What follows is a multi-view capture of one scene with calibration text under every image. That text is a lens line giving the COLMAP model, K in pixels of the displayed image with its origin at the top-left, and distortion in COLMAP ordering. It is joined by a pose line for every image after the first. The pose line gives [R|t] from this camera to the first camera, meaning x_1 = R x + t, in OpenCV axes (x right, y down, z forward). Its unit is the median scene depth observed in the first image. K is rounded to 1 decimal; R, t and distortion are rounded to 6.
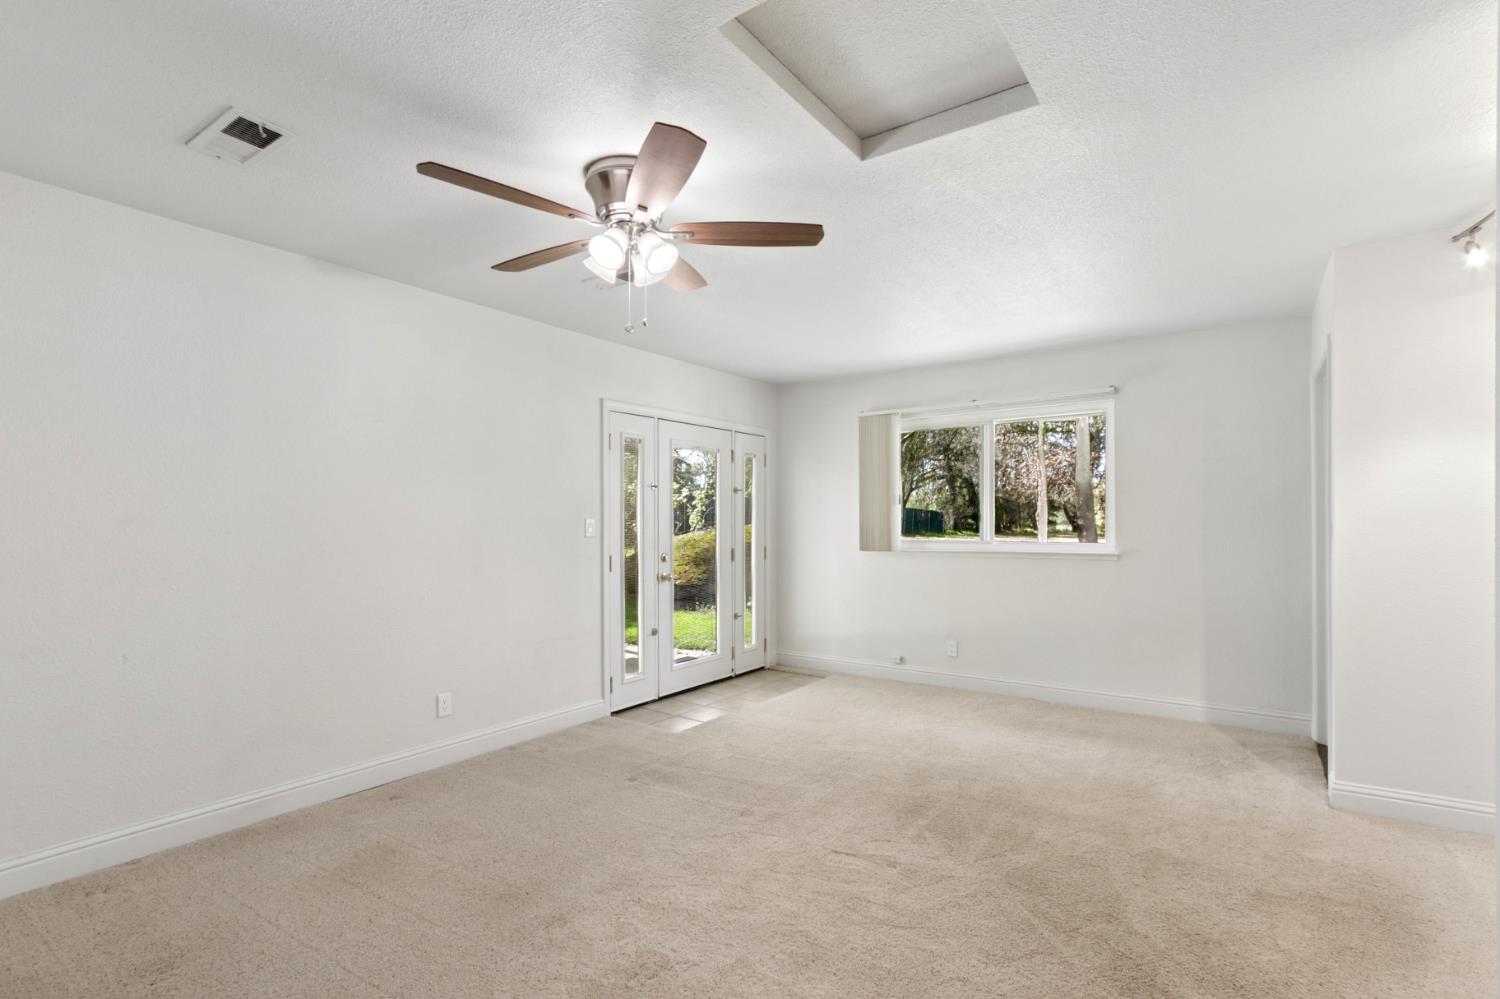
lens RADIAL K [[715.4, 0, 739.8], [0, 715.4, 520.7], [0, 0, 1]] dist [-0.001969, 0.004406]
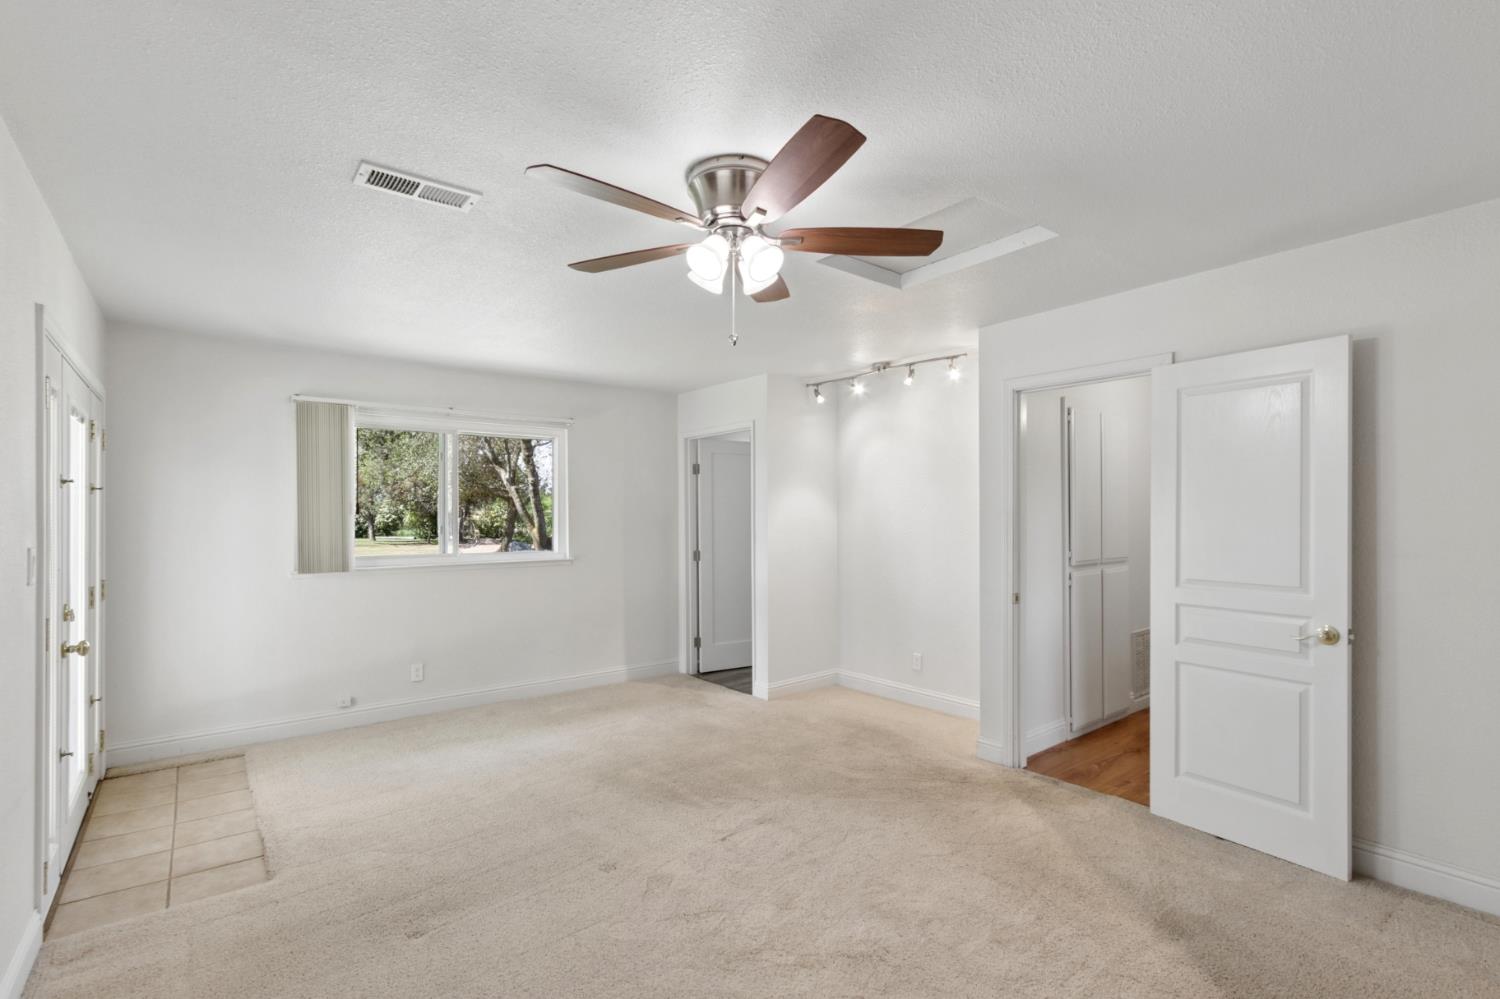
lens RADIAL K [[715.4, 0, 747.8], [0, 715.4, 508.5], [0, 0, 1]] dist [-0.001969, 0.004406]
pose [[0.239031, 0.019117, 0.970824, -0.564292], [-0.000975, 0.999810, -0.019448, -0.016438], [-0.971011, 0.003703, 0.239005, 0.418475]]
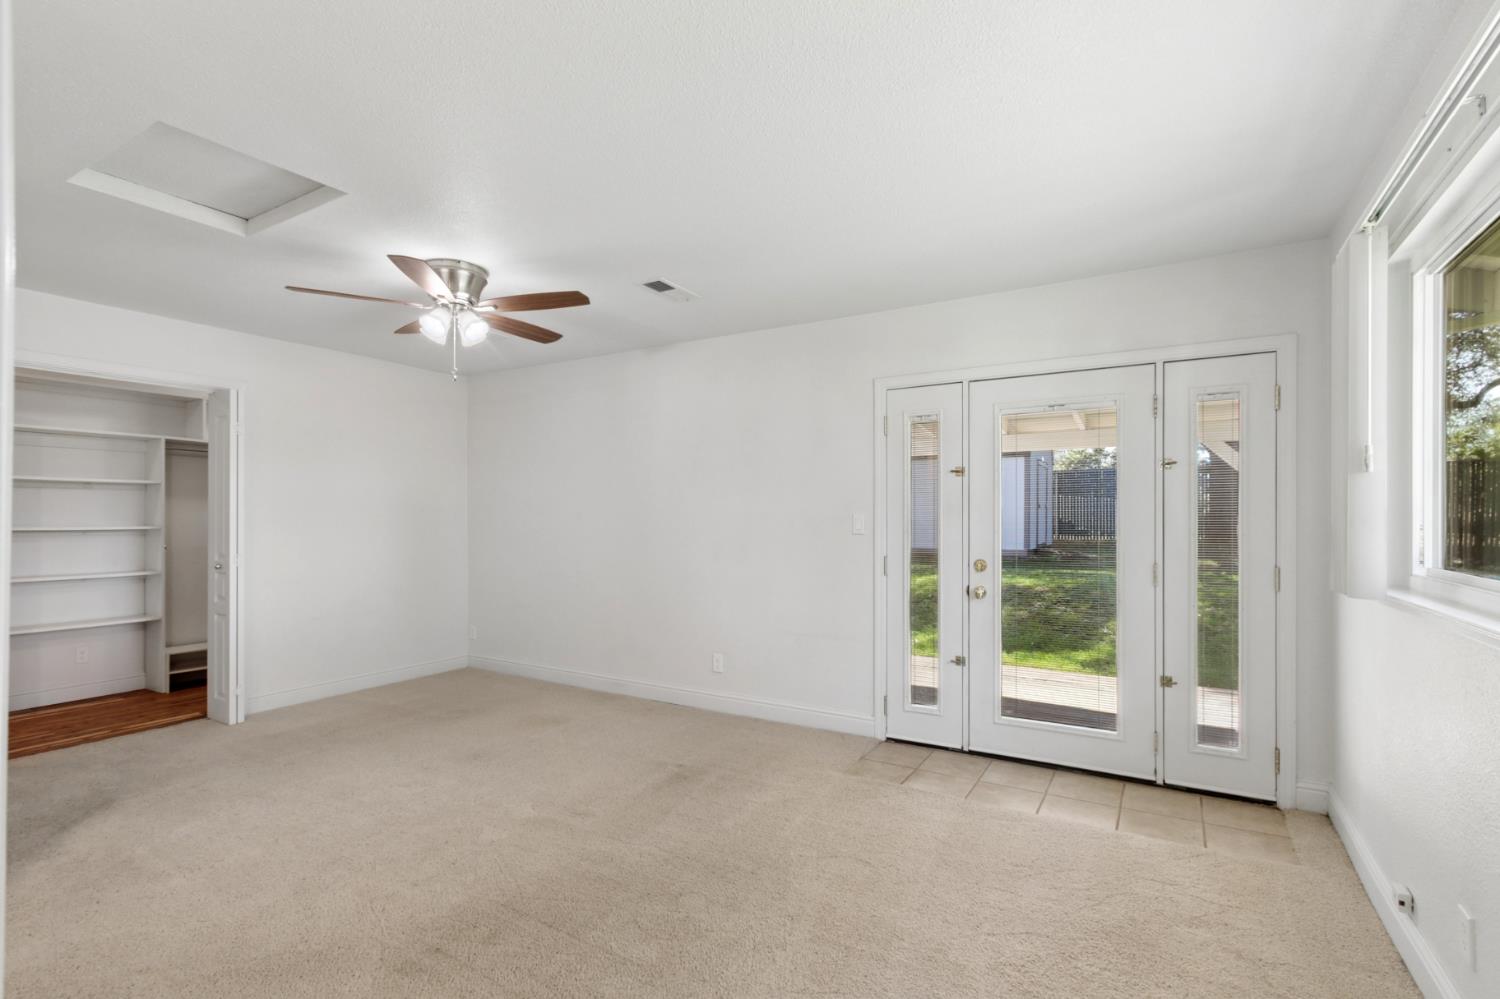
lens RADIAL K [[715.4, 0, 743.9], [0, 715.4, 510.6], [0, 0, 1]] dist [-0.001969, 0.004406]
pose [[0.098797, 0.005301, -0.995093, 0.675099], [-0.000231, 0.999986, 0.005305, -0.009878], [0.995108, -0.000294, 0.098797, 0.762554]]
